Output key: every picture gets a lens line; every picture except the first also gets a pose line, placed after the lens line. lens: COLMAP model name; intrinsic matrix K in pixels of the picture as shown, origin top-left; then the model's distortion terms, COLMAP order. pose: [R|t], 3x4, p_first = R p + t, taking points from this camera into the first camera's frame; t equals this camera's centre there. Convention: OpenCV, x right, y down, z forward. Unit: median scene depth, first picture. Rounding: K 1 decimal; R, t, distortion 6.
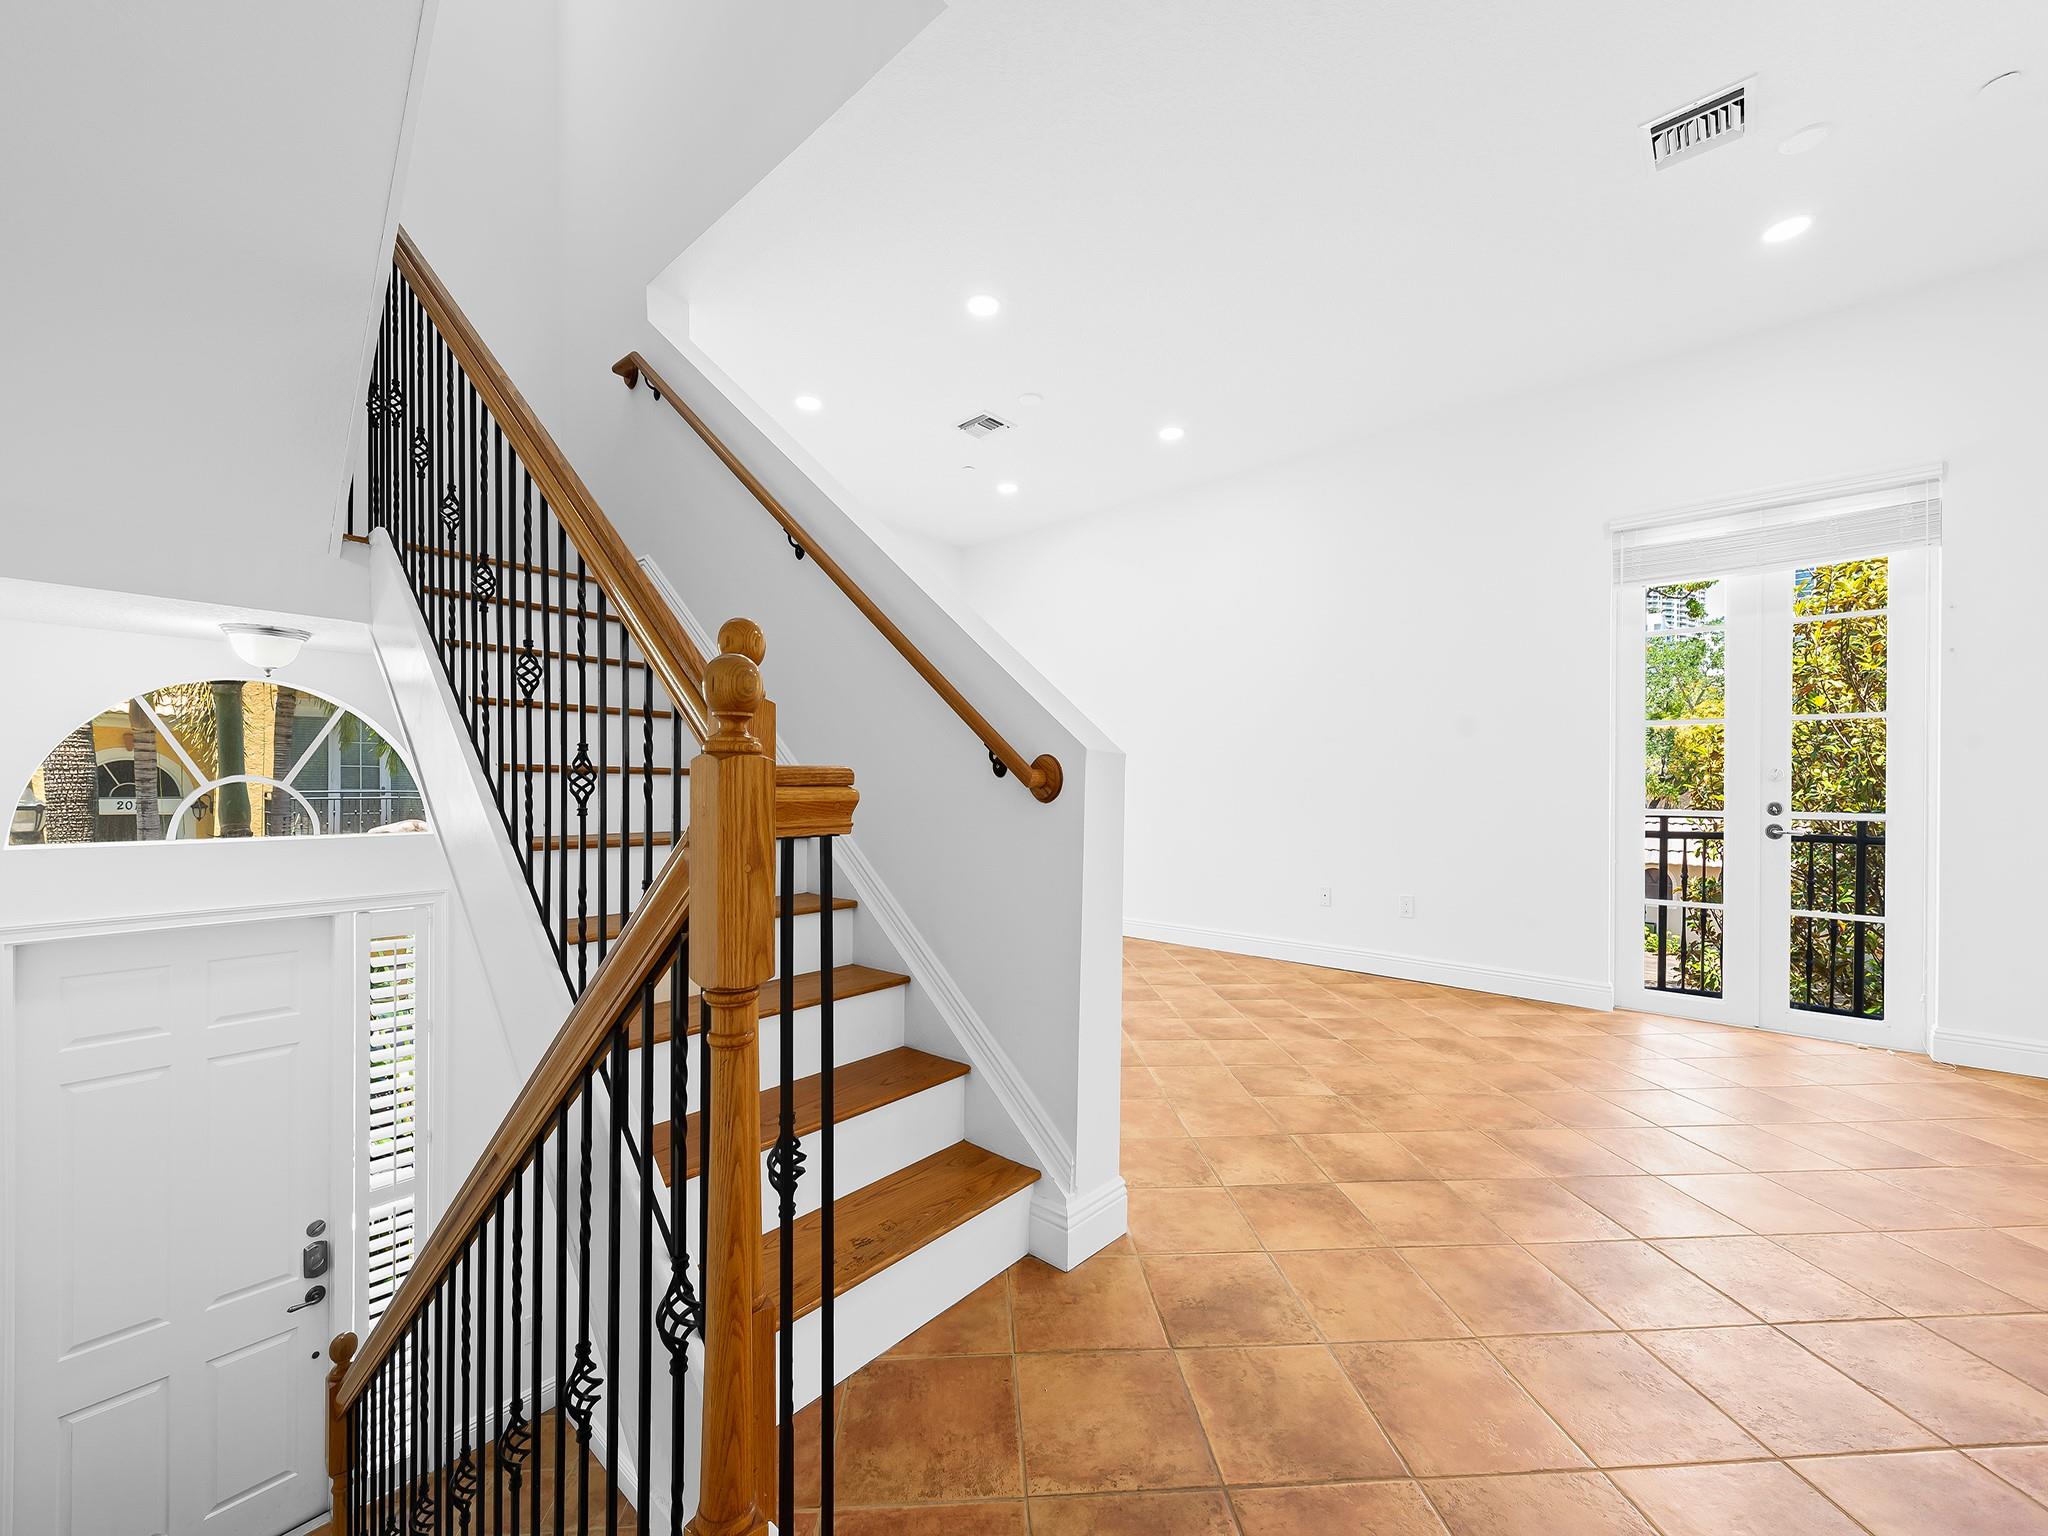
lens RADIAL K [[810.0, 0, 1024.0], [0, 810.0, 768.0], [0, 0, 1]] dist [0.007807, 0.000015]
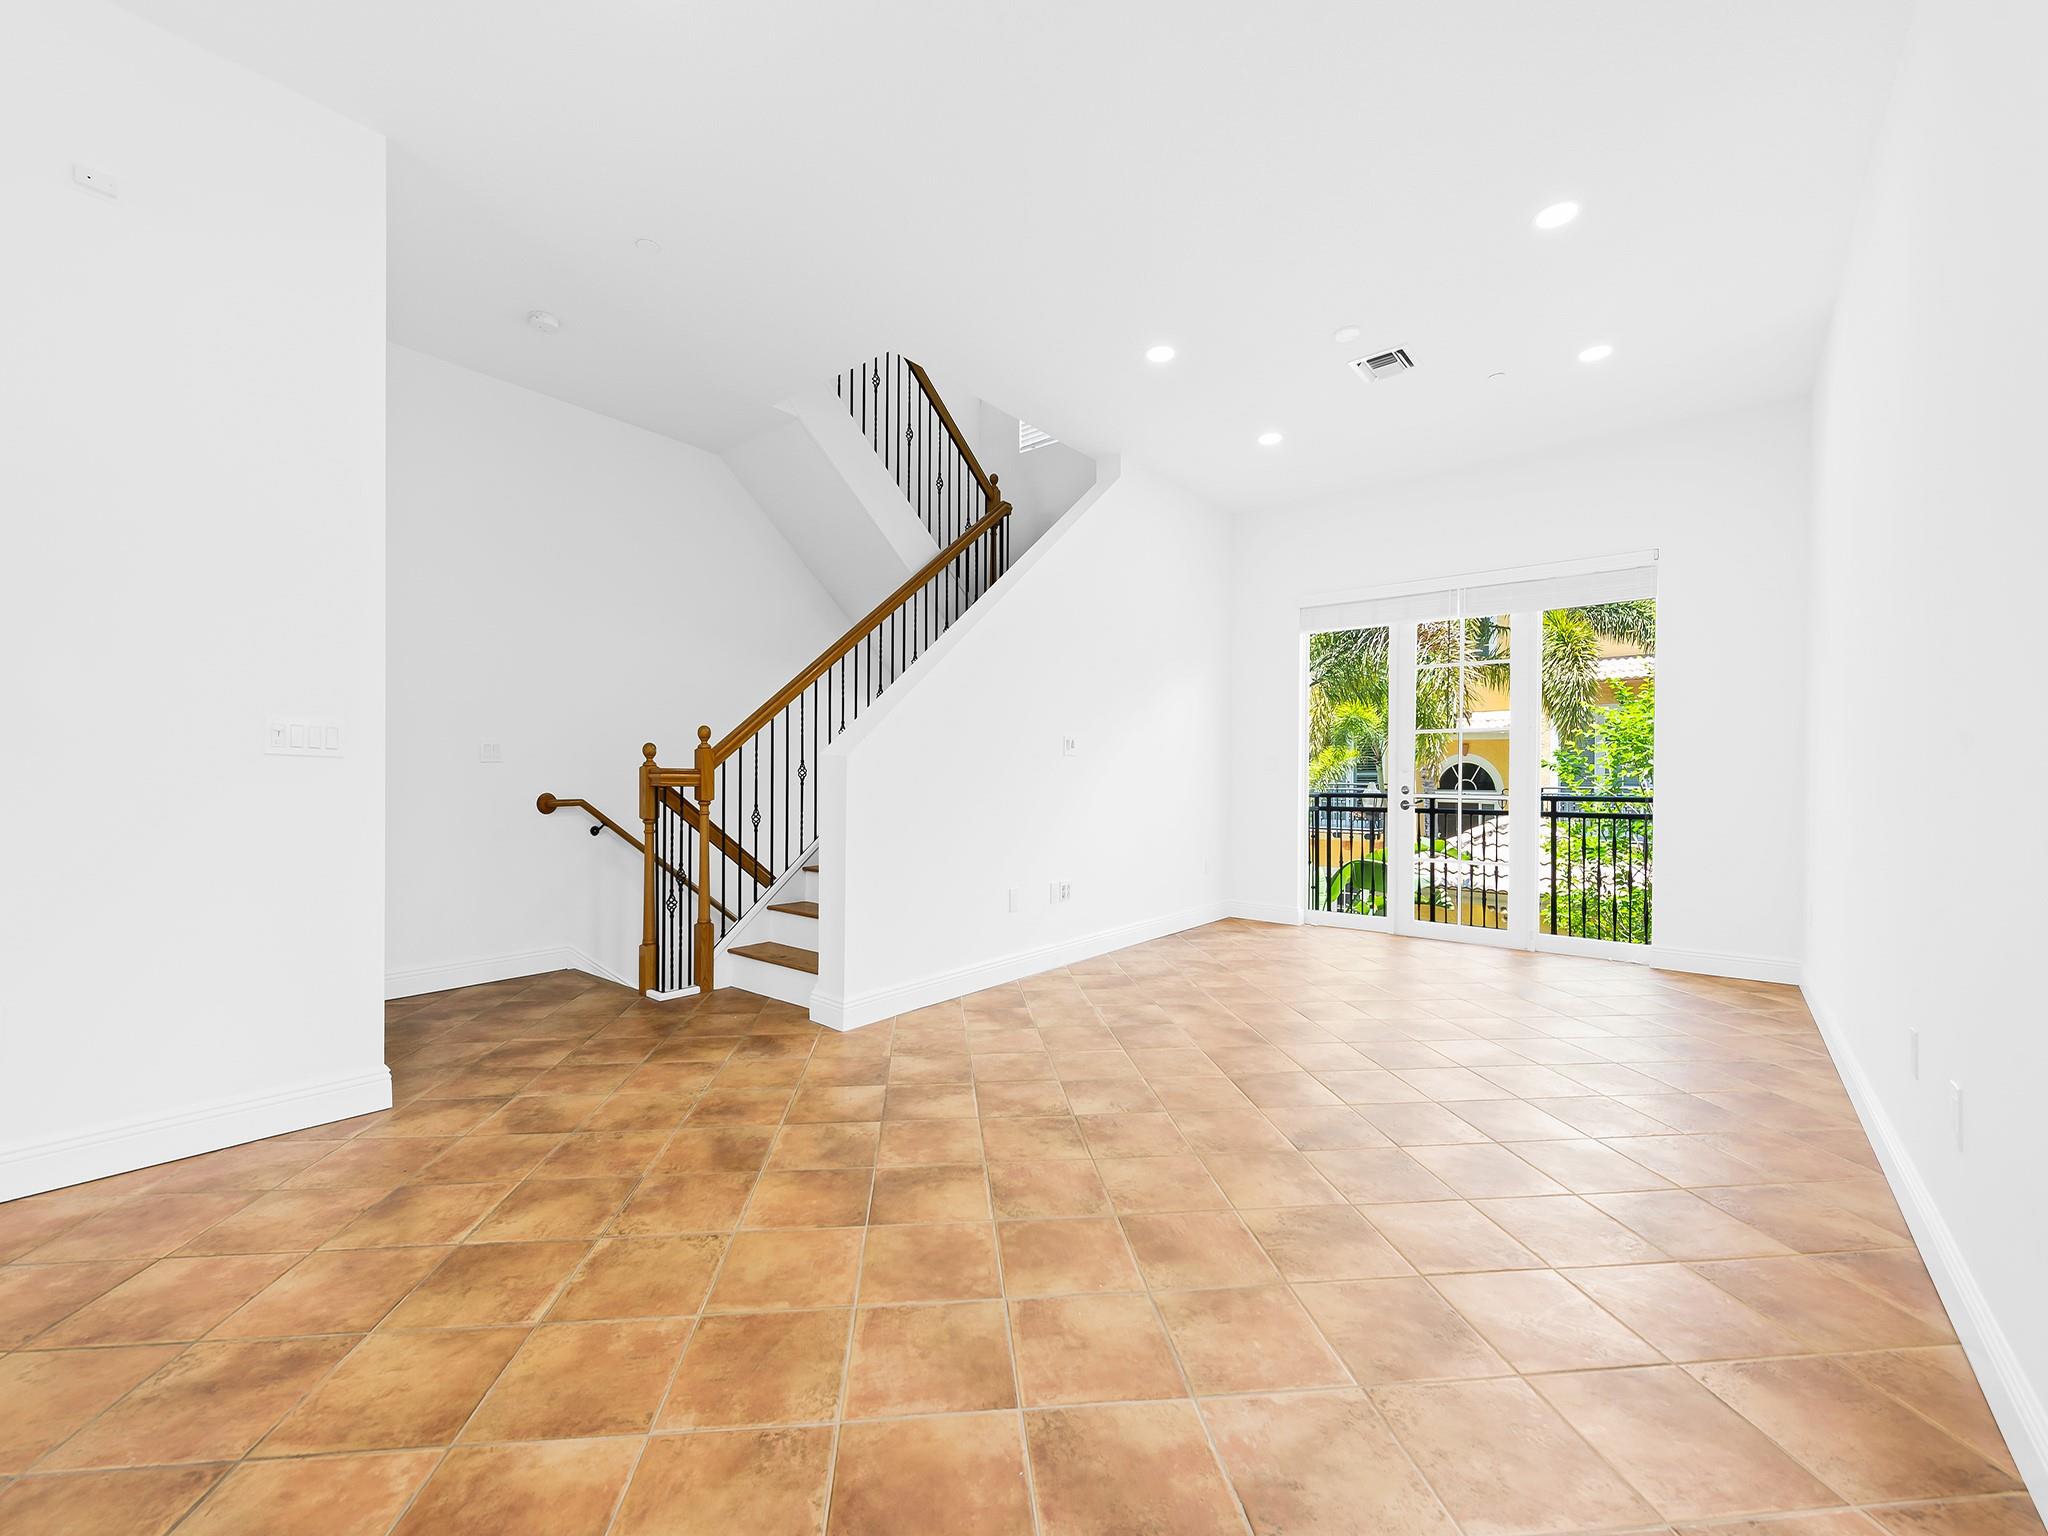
lens RADIAL K [[835.6, 0, 1012.5], [0, 835.6, 787.6], [0, 0, 1]] dist [0.008097, -0.000443]
pose [[0.027756, 0.010145, -0.999563, 1.046321], [0.011898, 0.999874, 0.010478, 0.017732], [0.999544, -0.012184, 0.027632, 0.717507]]
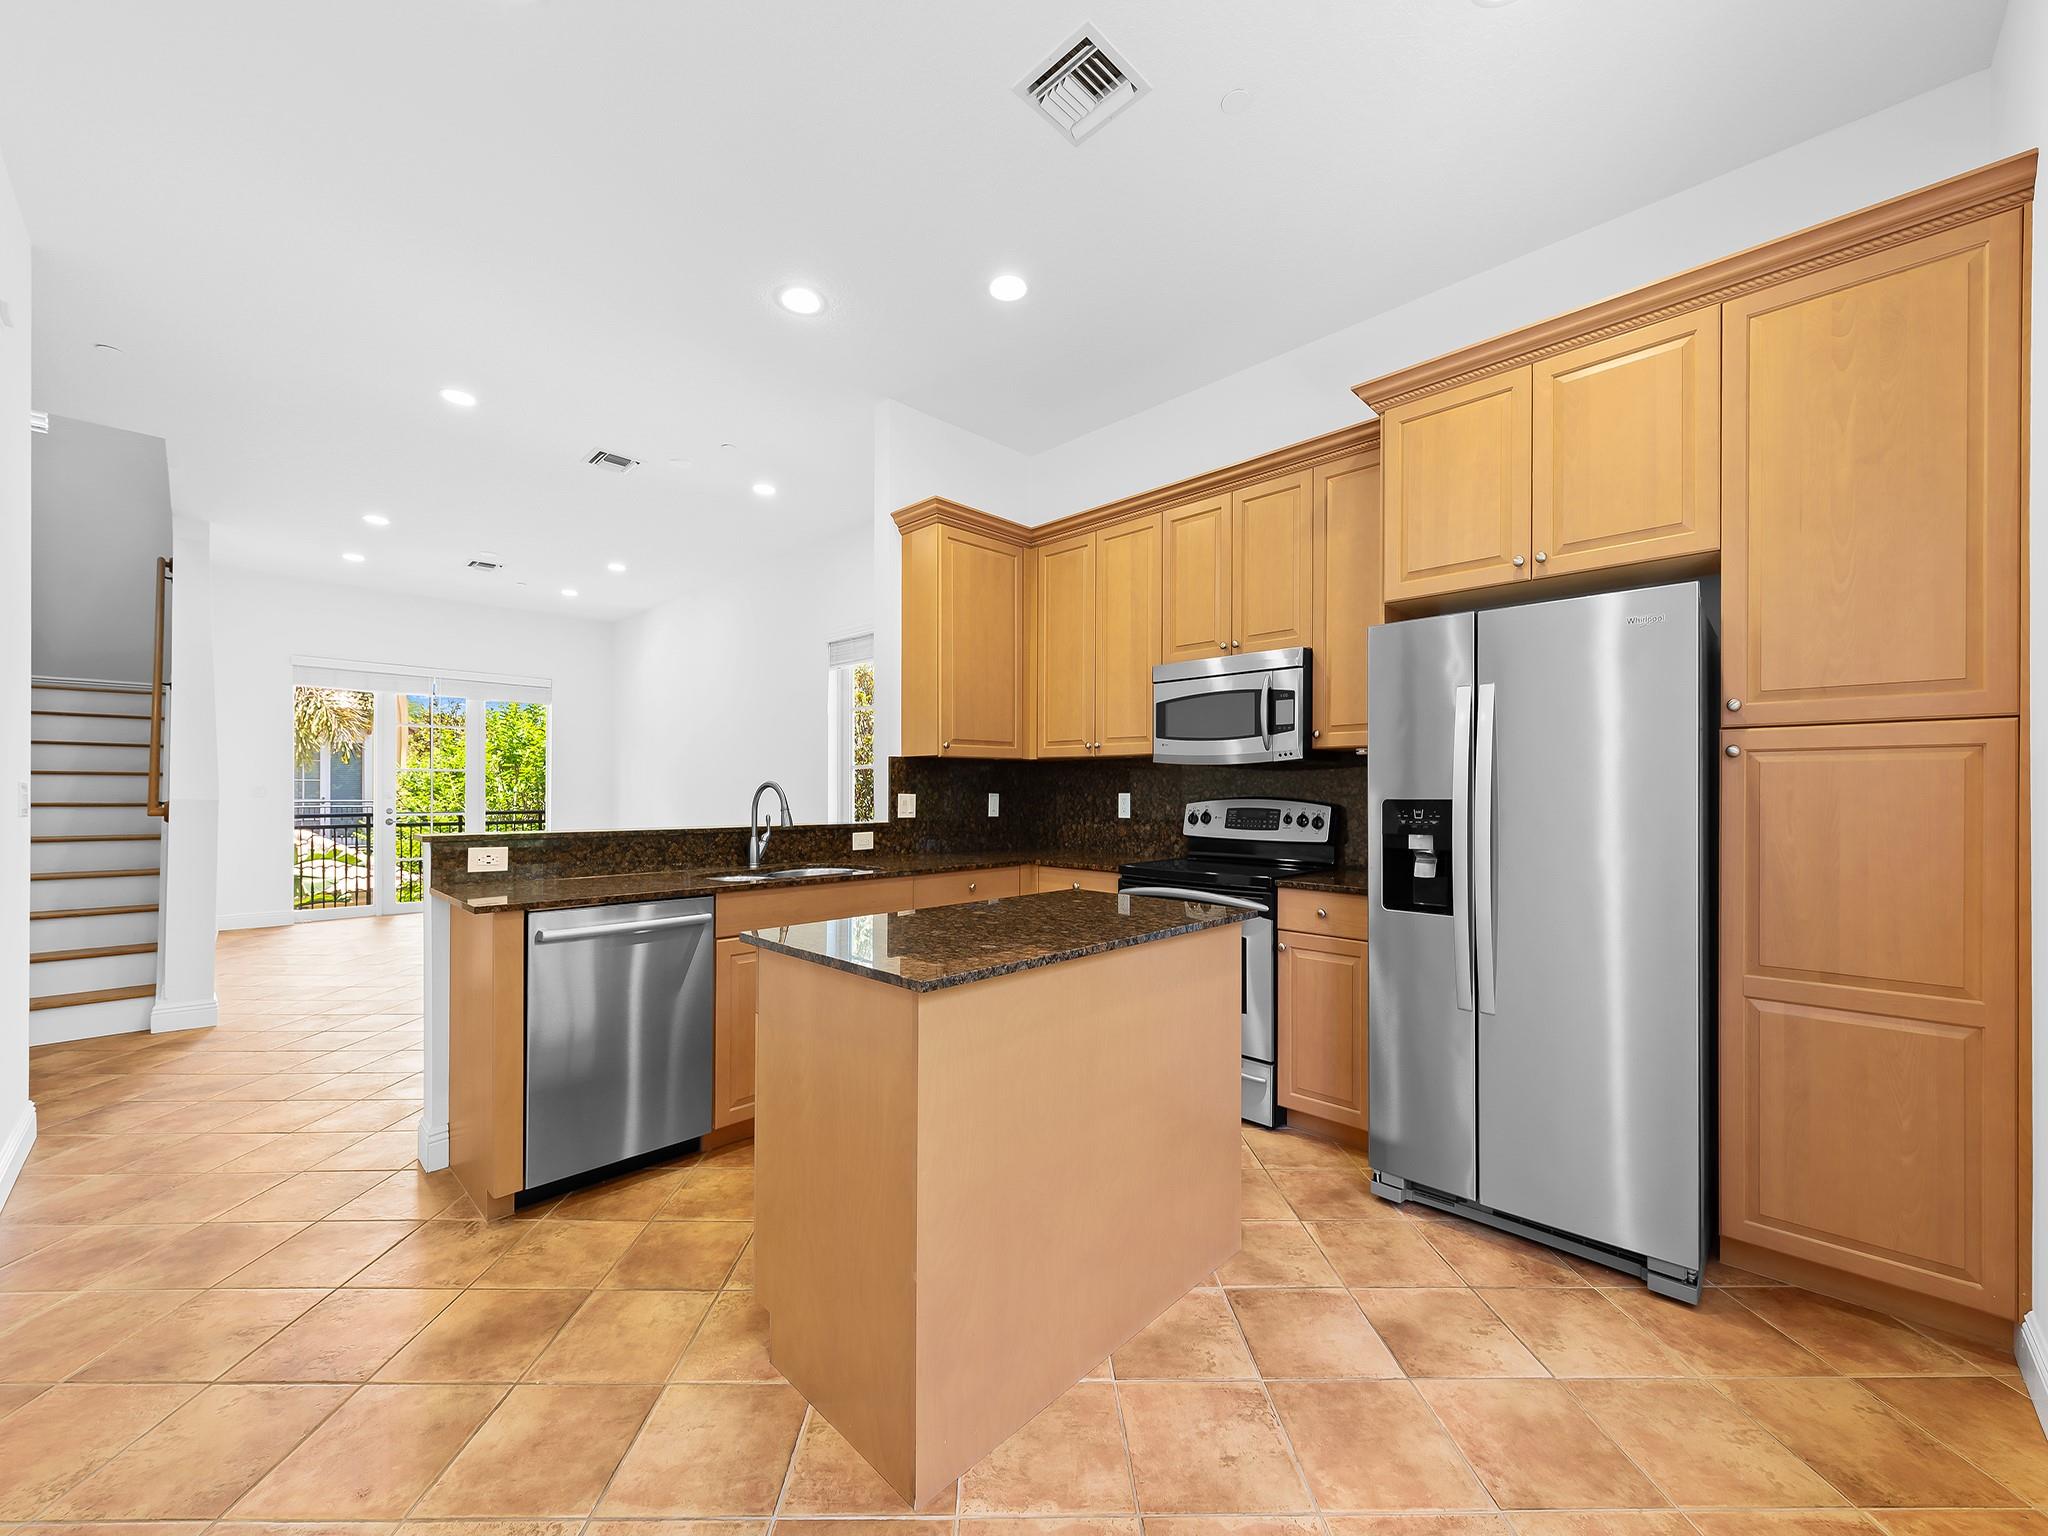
lens RADIAL K [[821.9, 0, 1019.4], [0, 821.9, 799.8], [0, 0, 1]] dist [-0.001414, -0.000159]
pose [[0.997638, 0.003713, -0.068587, 1.257549], [-0.002199, 0.999752, 0.022140, -0.031893], [0.068652, -0.021937, 0.997399, -0.508787]]
